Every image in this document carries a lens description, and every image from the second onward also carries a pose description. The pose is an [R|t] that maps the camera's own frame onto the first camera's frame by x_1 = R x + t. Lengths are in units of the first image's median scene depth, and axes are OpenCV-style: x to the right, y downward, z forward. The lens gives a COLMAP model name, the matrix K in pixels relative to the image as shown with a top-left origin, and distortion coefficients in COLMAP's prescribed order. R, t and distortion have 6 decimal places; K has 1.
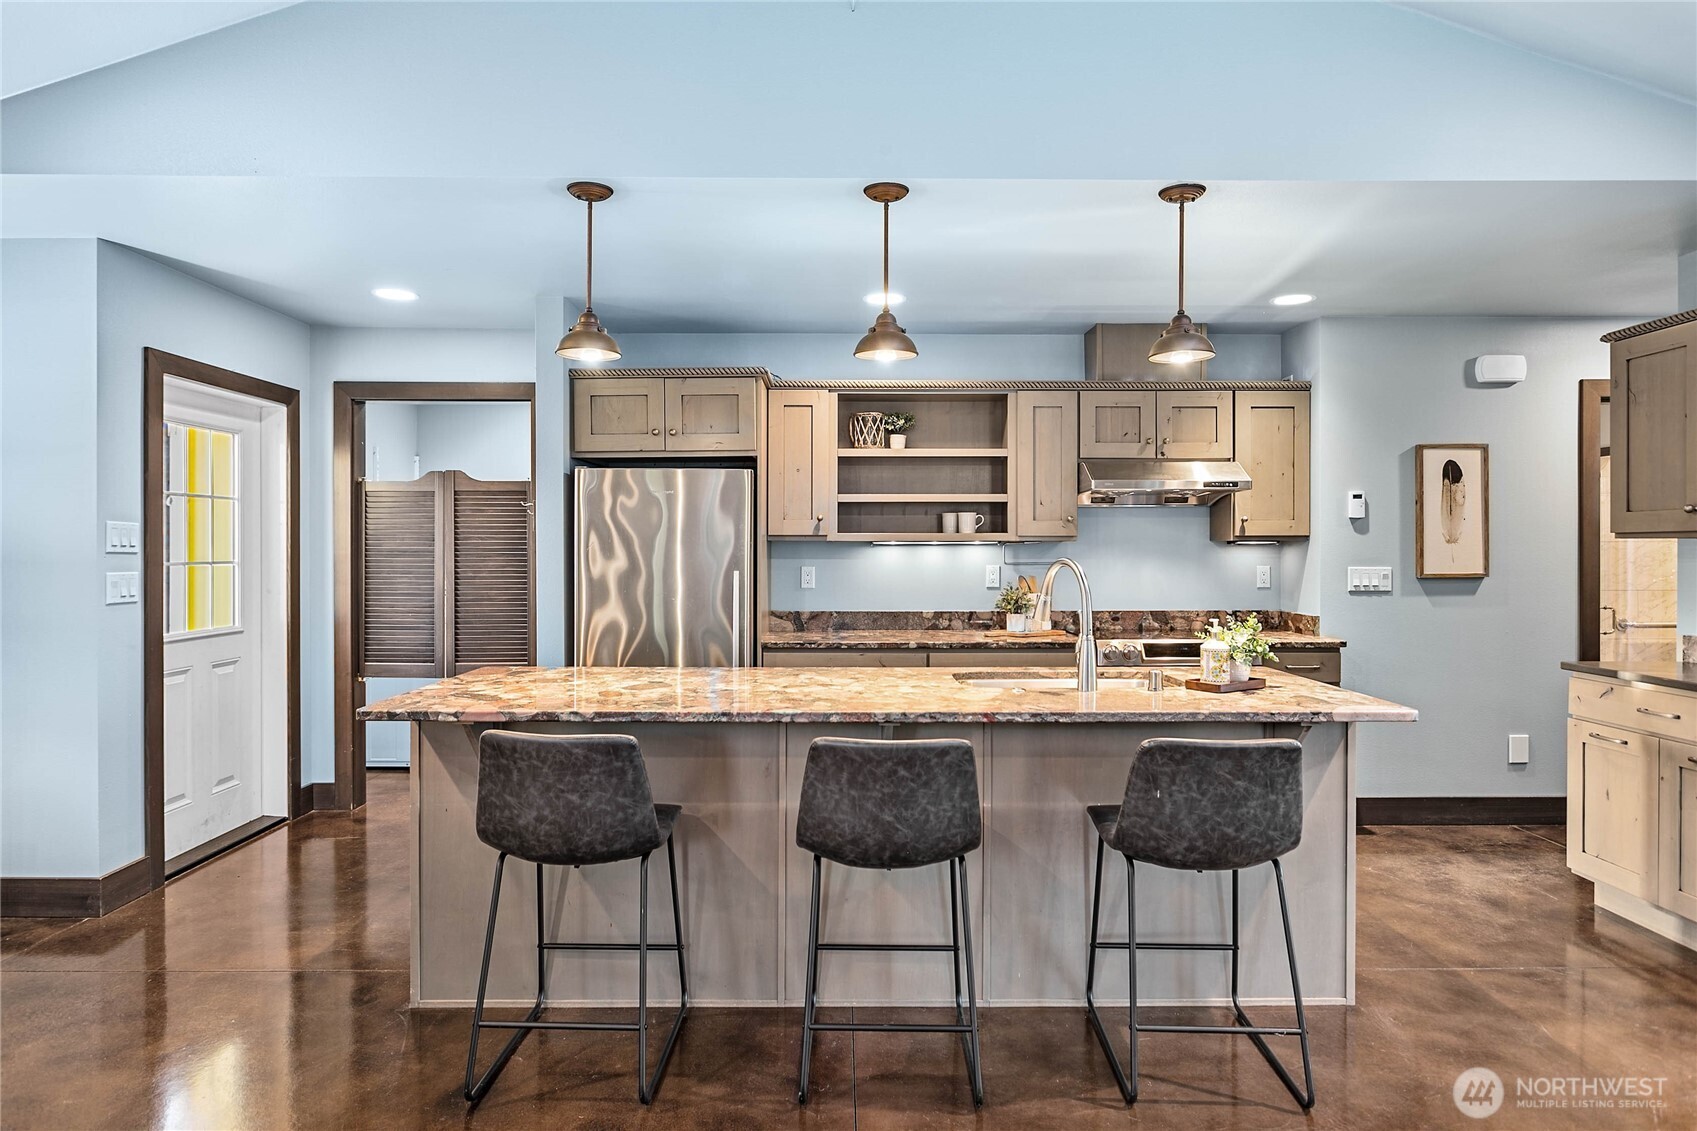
lens RADIAL K [[988.8, 0, 841.4], [0, 988.8, 549.5], [0, 0, 1]] dist [-0.011125, 0.001813]
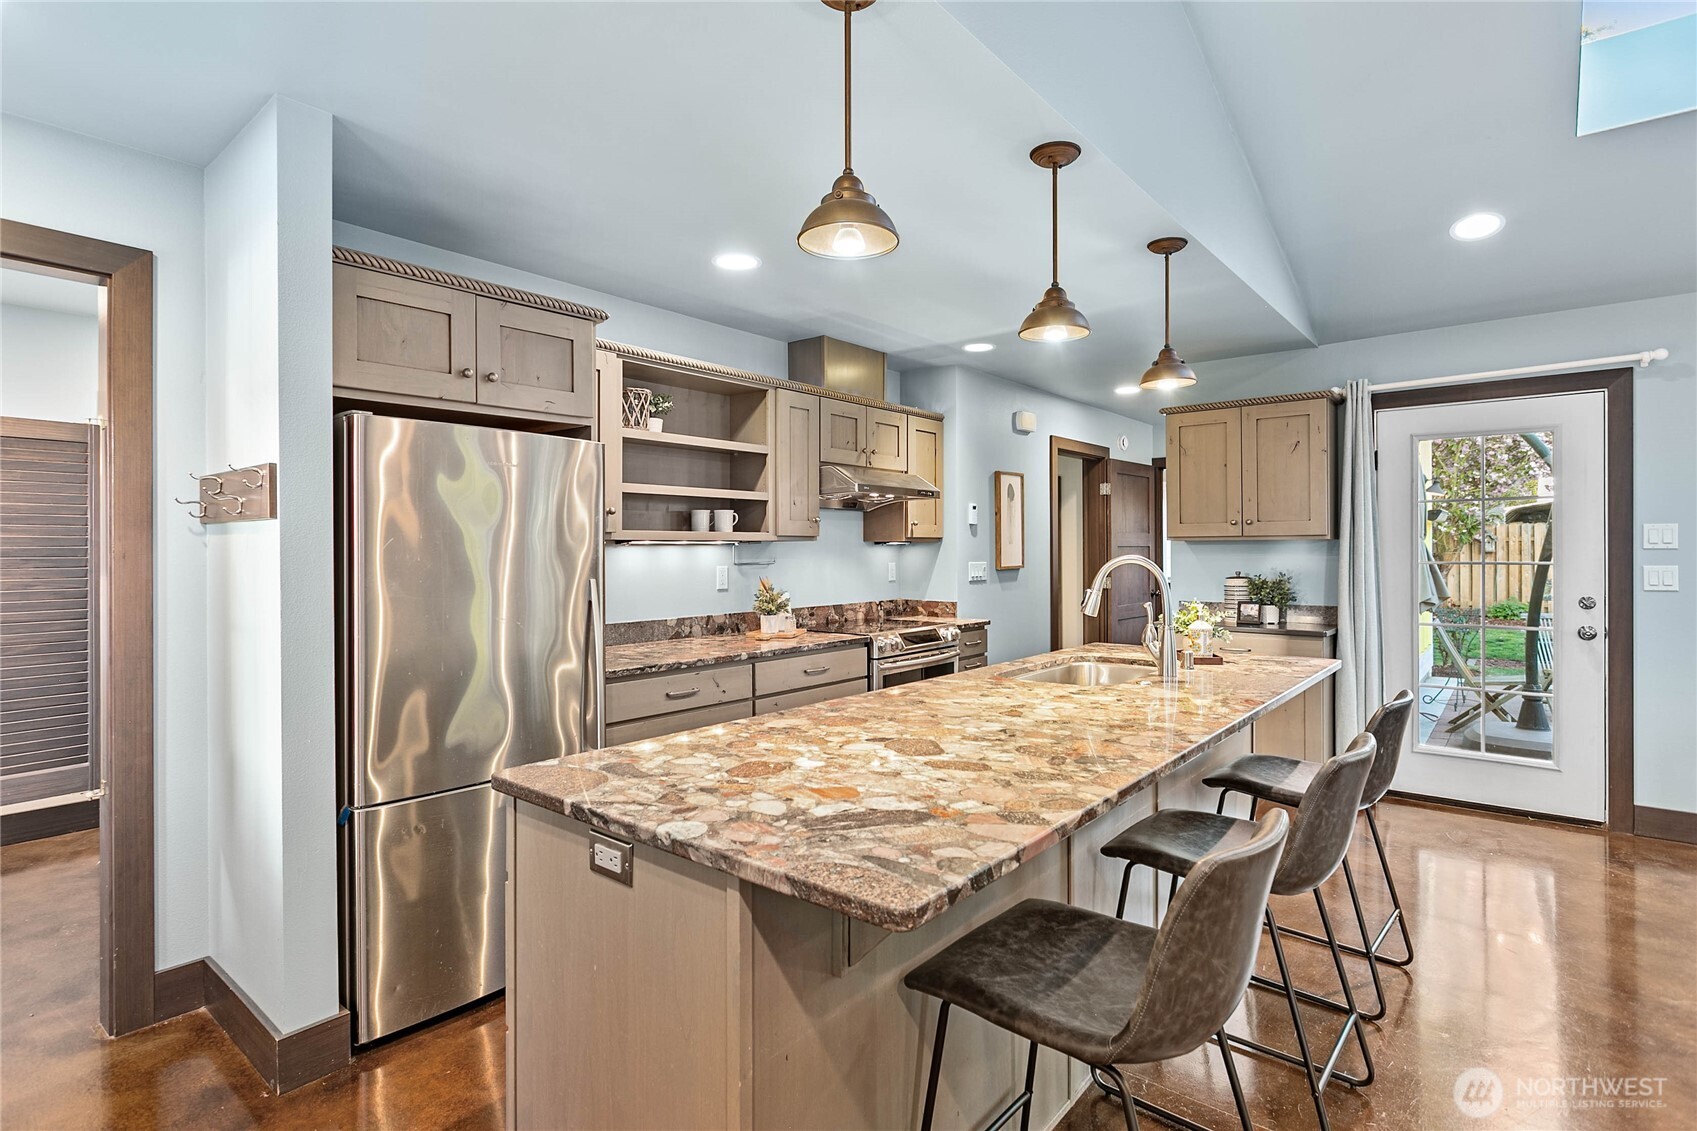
lens RADIAL K [[841.7, 0, 849.0], [0, 841.7, 546.7], [0, 0, 1]] dist [-0.008497, 0.001205]
pose [[0.638173, -0.000545, 0.769893, -0.429151], [0.004614, 0.999985, -0.003116, 0.000392], [-0.769879, 0.005541, 0.638166, 0.417420]]
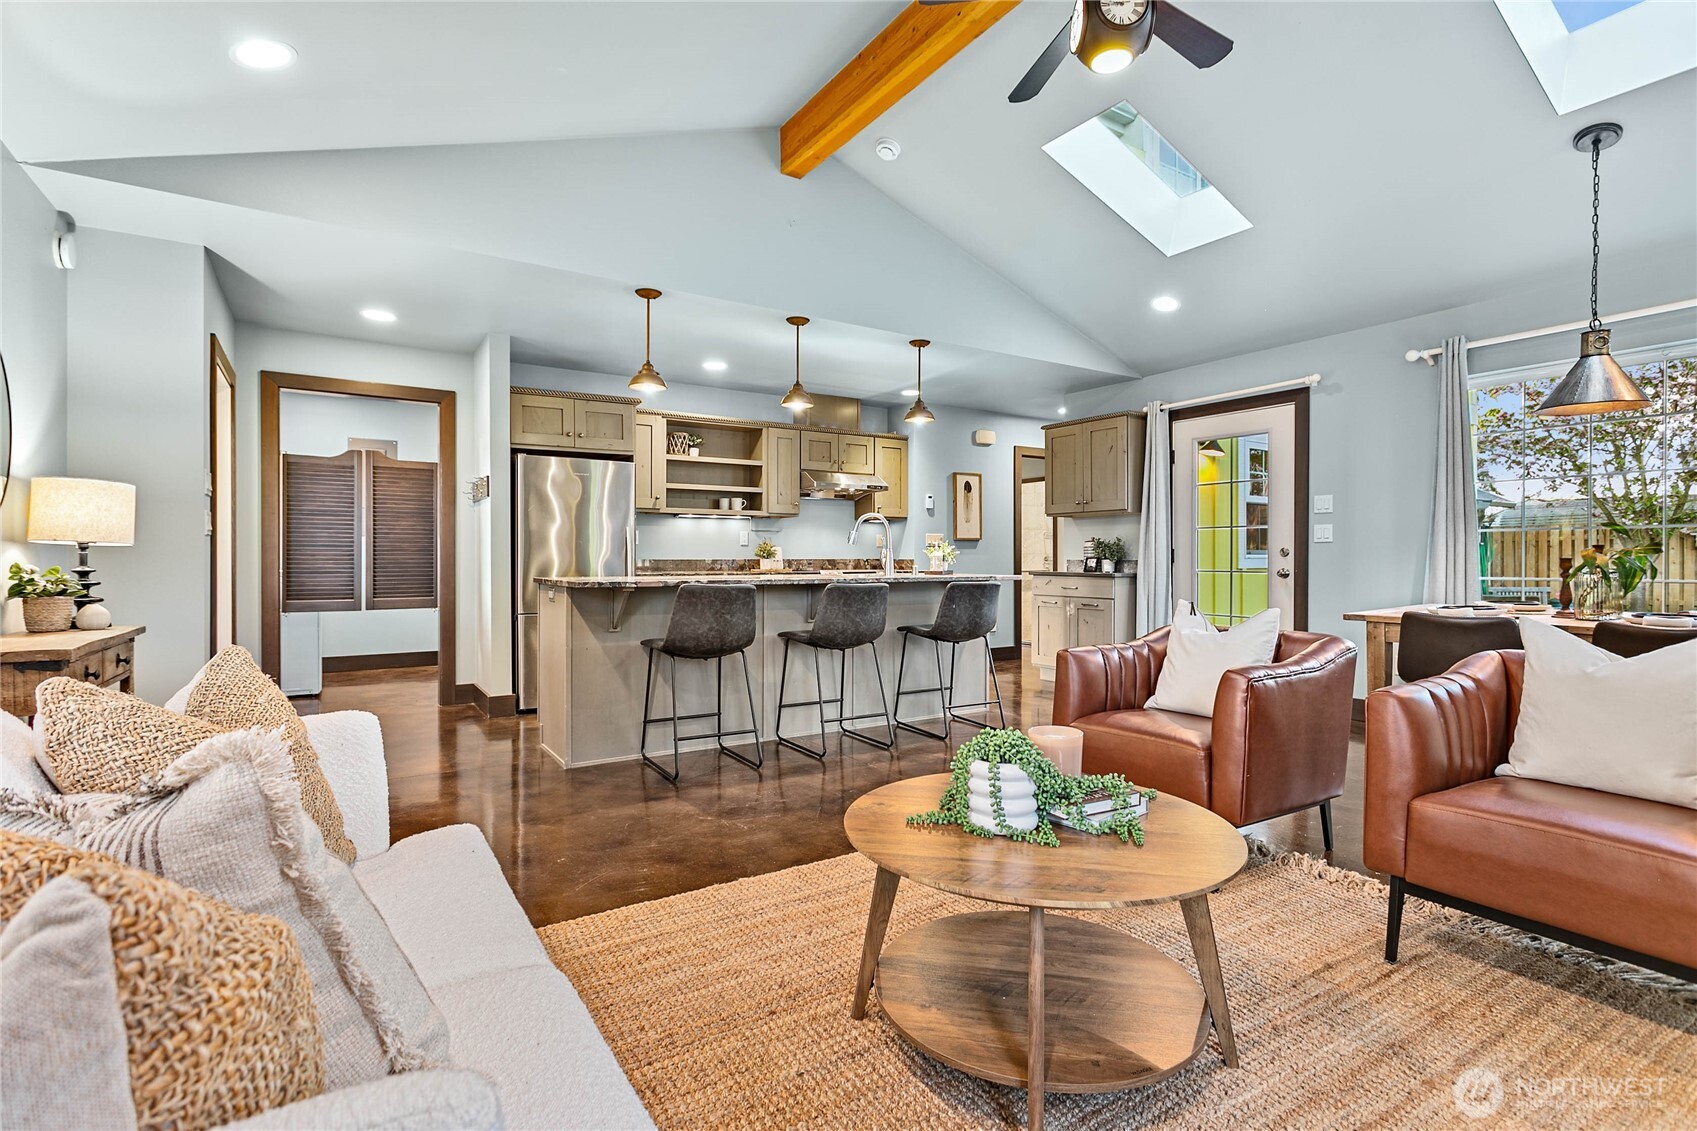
lens RADIAL K [[806.2, 0, 848.9], [0, 806.2, 556.1], [0, 0, 1]] dist [-0.003555, 0.000788]
pose [[0.841607, 0.001273, 0.540088, -0.461371], [-0.000019, 0.999997, -0.002326, 0.065056], [-0.540090, 0.001947, 0.841605, -0.243923]]
